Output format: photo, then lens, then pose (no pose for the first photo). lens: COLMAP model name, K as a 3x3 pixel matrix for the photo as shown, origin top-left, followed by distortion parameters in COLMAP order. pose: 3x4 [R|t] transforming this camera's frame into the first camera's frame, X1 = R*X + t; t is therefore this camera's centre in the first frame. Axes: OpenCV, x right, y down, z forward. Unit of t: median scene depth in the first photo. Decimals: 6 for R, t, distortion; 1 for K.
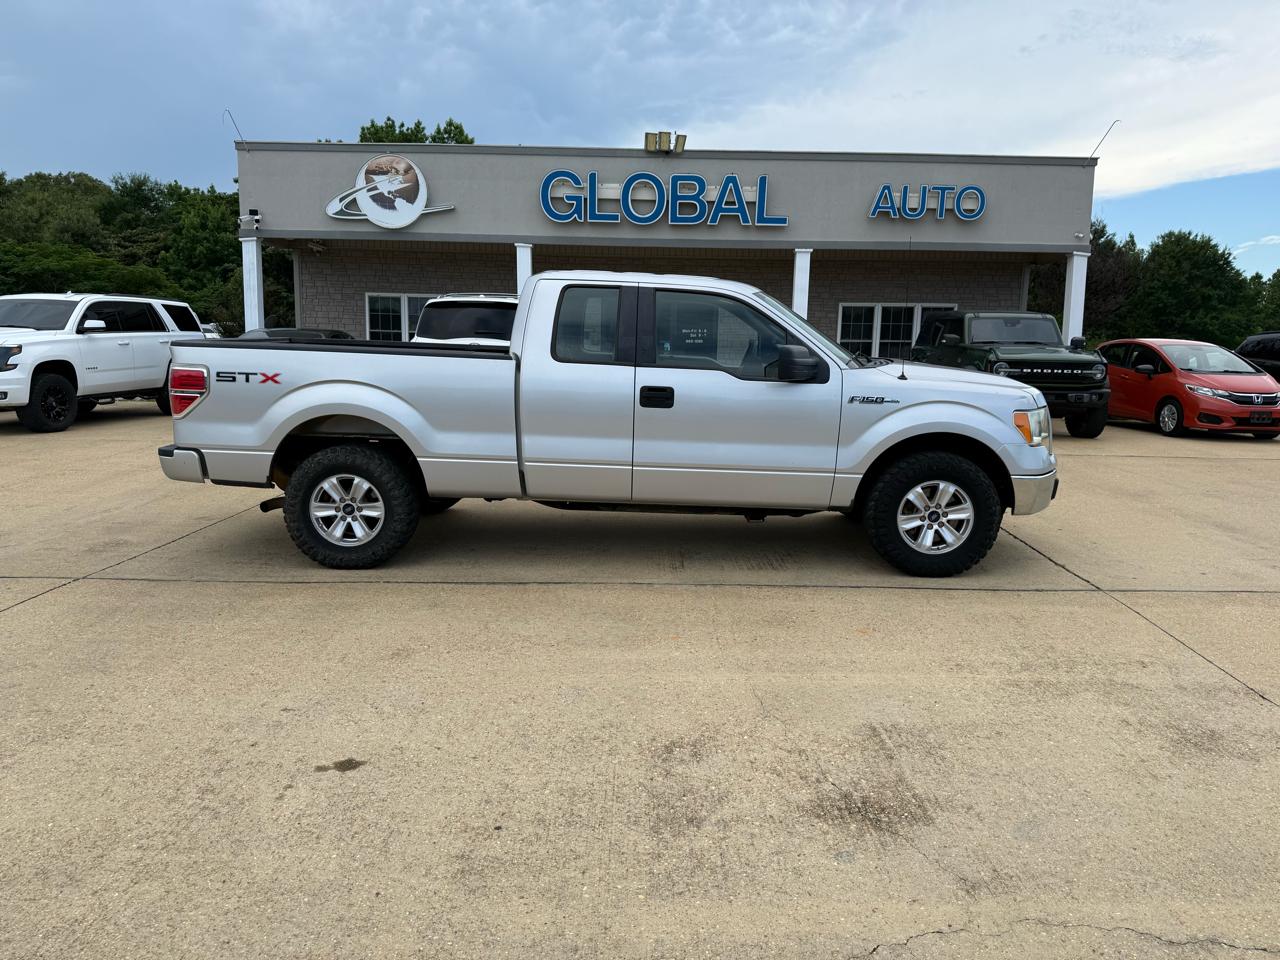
lens RADIAL K [[909.2, 0, 642.9], [0, 909.2, 481.8], [0, 0, 1]] dist [0.005089, -0.011406]
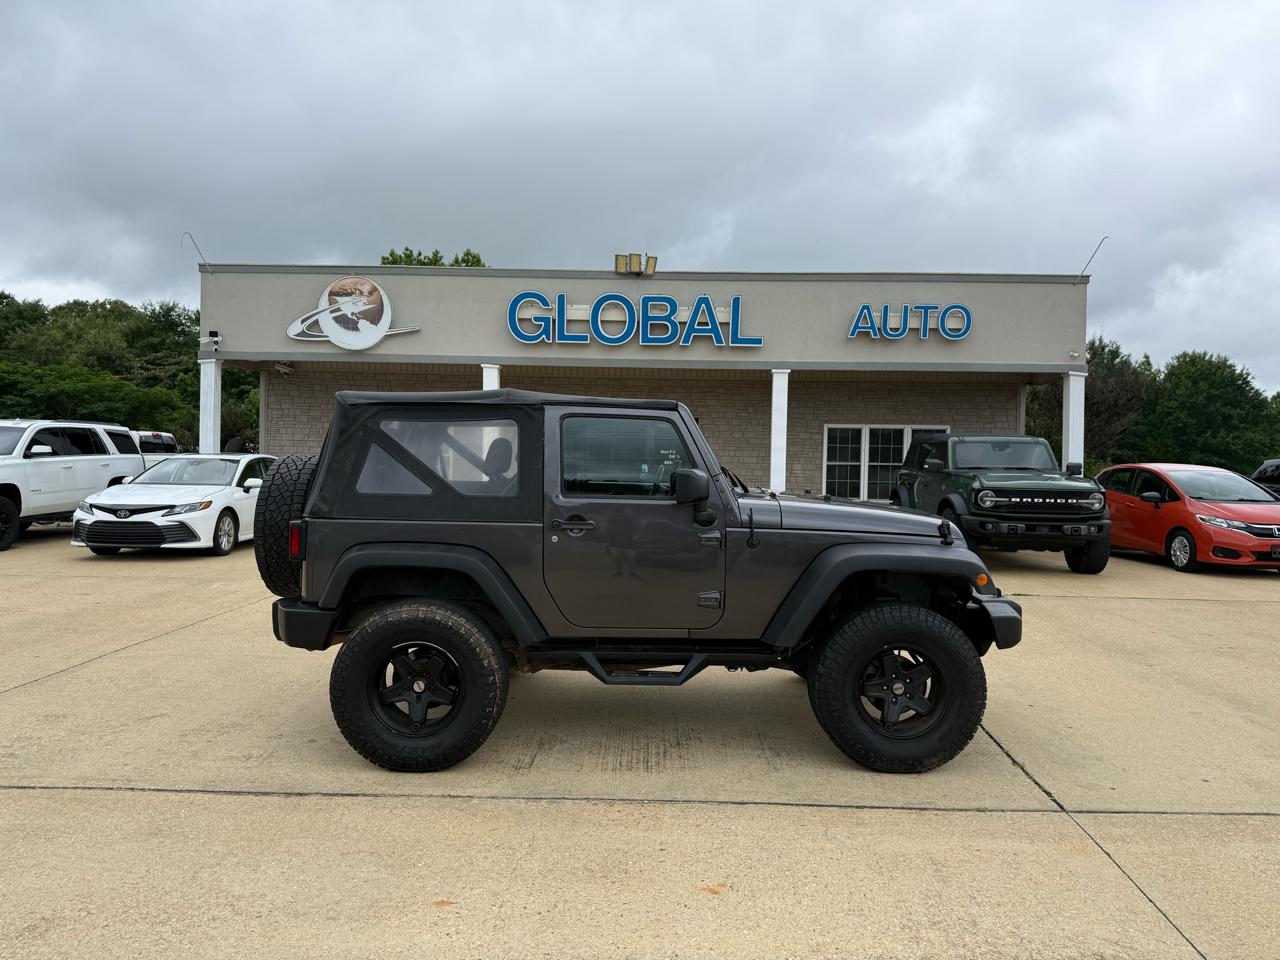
lens RADIAL K [[906.8, 0, 642.2], [0, 906.8, 480.7], [0, 0, 1]] dist [0.023493, -0.036448]
pose [[0.999653, 0.000858, -0.026310, 0.056814], [-0.004263, 0.991553, -0.129632, -0.016783], [0.025976, 0.129700, 0.991213, 0.068755]]
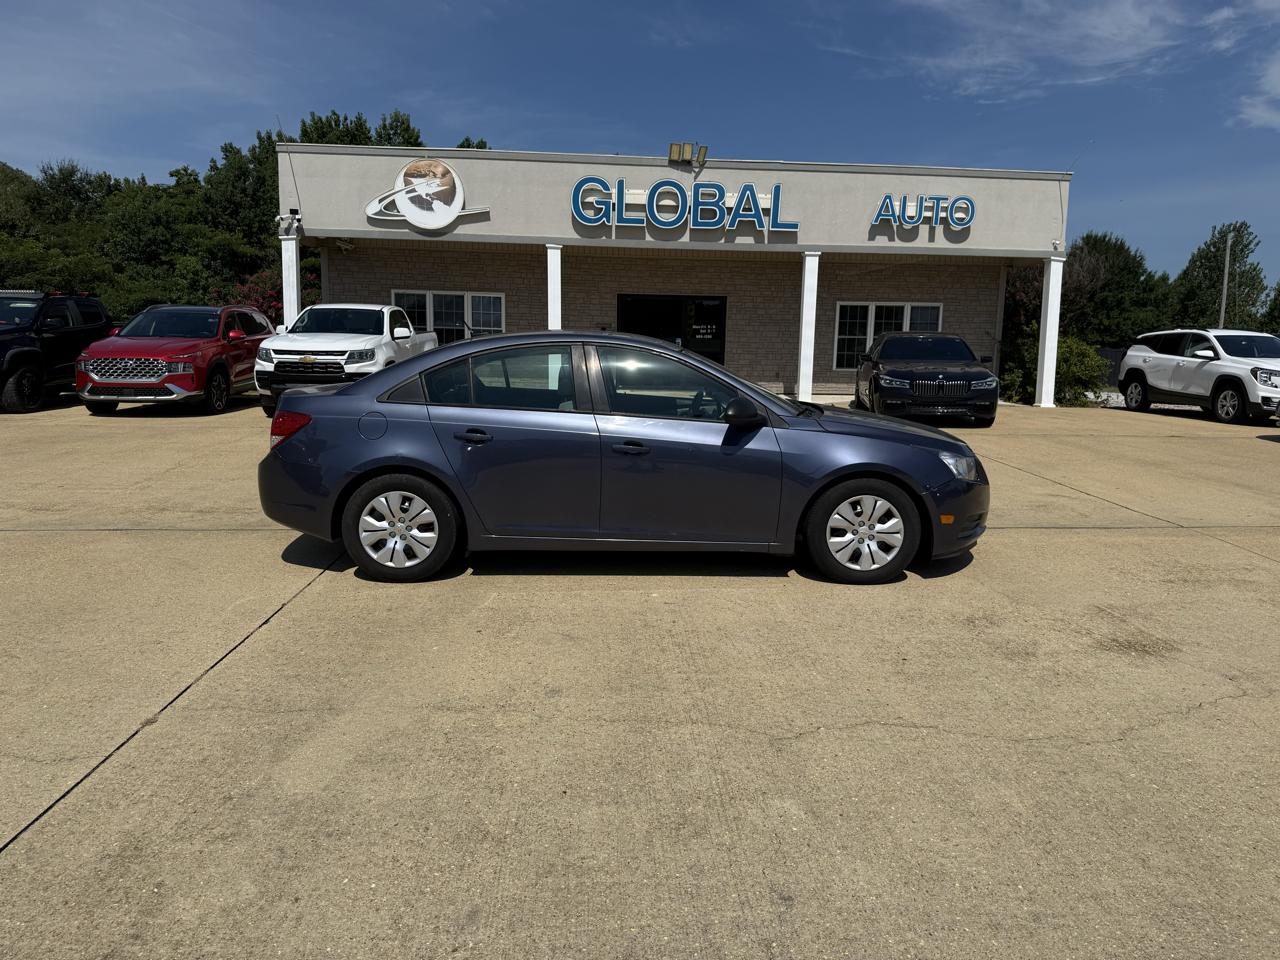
lens RADIAL K [[907.0, 0, 645.0], [0, 907.0, 481.6], [0, 0, 1]] dist [0.020986, -0.032636]
pose [[0.996663, -0.010498, 0.080948, -0.116717], [0.010311, 0.999943, 0.002729, 0.014283], [-0.080972, -0.001885, 0.996715, -0.072072]]
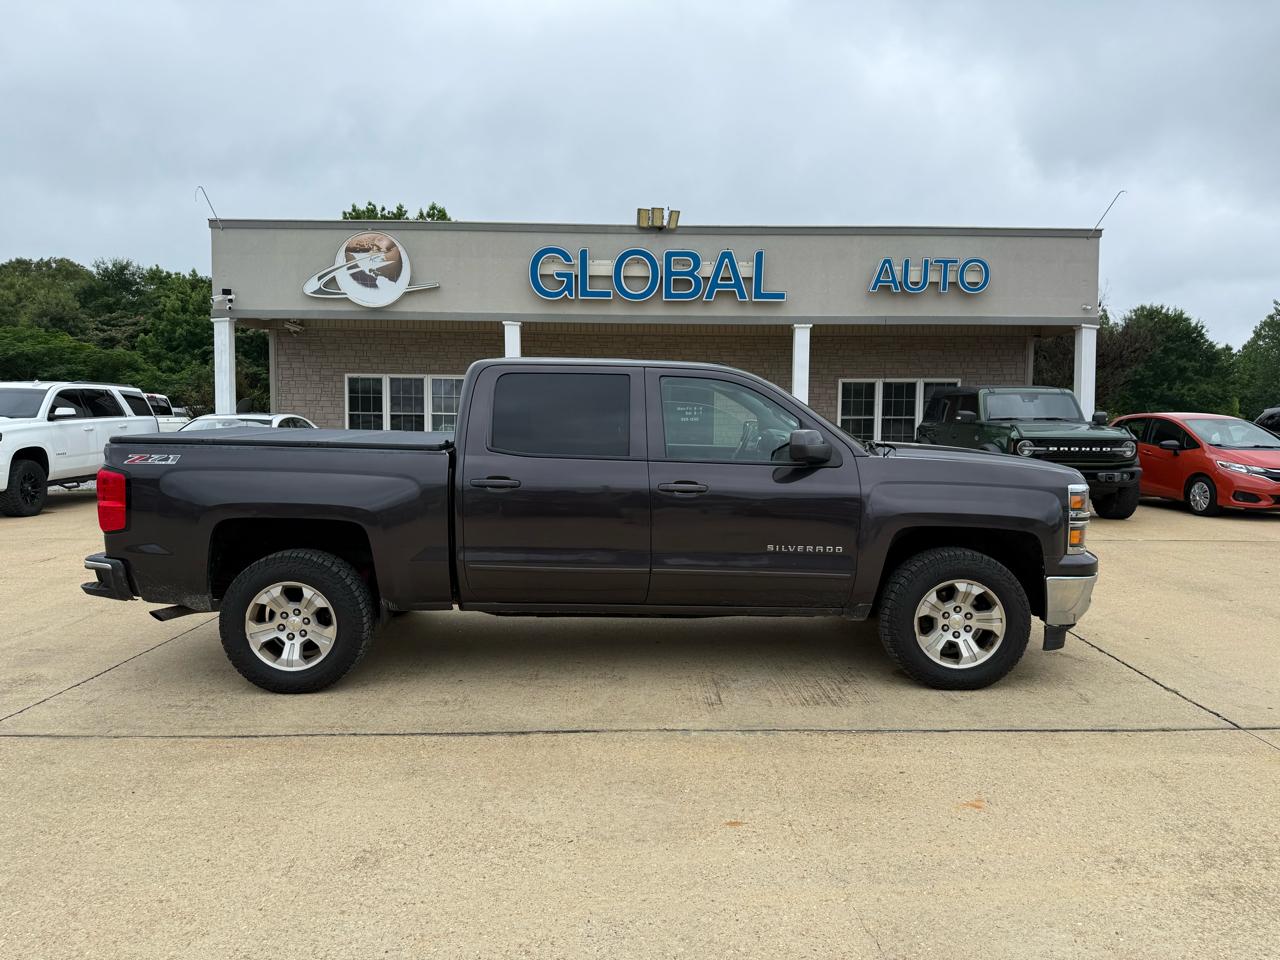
lens RADIAL K [[907.0, 0, 645.0], [0, 907.0, 481.6], [0, 0, 1]] dist [0.020986, -0.032636]
pose [[0.999684, -0.013306, 0.021336, -0.013620], [0.015030, 0.996452, -0.082805, -0.013220], [-0.020159, 0.083100, 0.996337, 0.059741]]
